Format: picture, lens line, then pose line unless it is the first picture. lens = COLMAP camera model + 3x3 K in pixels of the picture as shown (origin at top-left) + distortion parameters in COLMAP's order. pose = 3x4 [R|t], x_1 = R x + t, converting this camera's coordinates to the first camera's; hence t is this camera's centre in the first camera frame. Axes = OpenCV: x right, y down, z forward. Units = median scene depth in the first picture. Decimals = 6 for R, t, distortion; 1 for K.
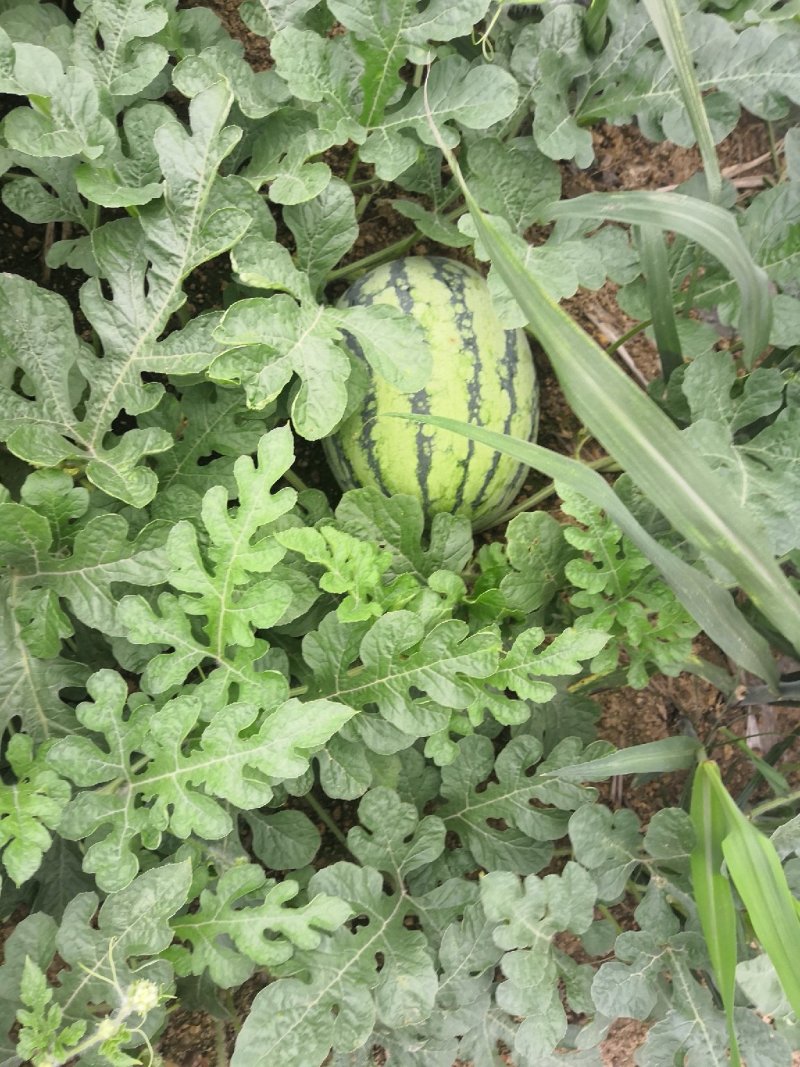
lens RADIAL K [[787.5, 0, 399.7], [0, 787.5, 489.1], [0, 0, 1]] dist [-0.032914, -0.000744]
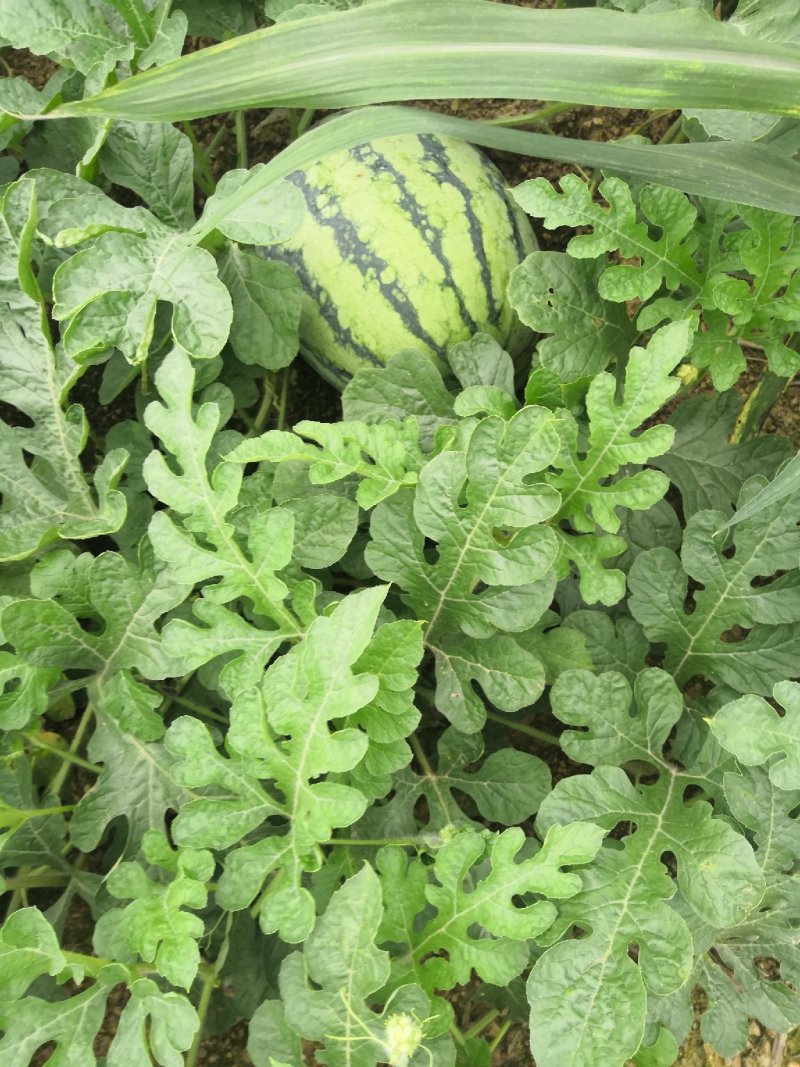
lens RADIAL K [[787.5, 0, 399.7], [0, 787.5, 489.1], [0, 0, 1]] dist [-0.032914, -0.000744]
pose [[0.796871, -0.558996, -0.229171, 0.117786], [0.555807, 0.826998, -0.084572, 0.197654], [0.236800, -0.059982, 0.969705, 0.210386]]
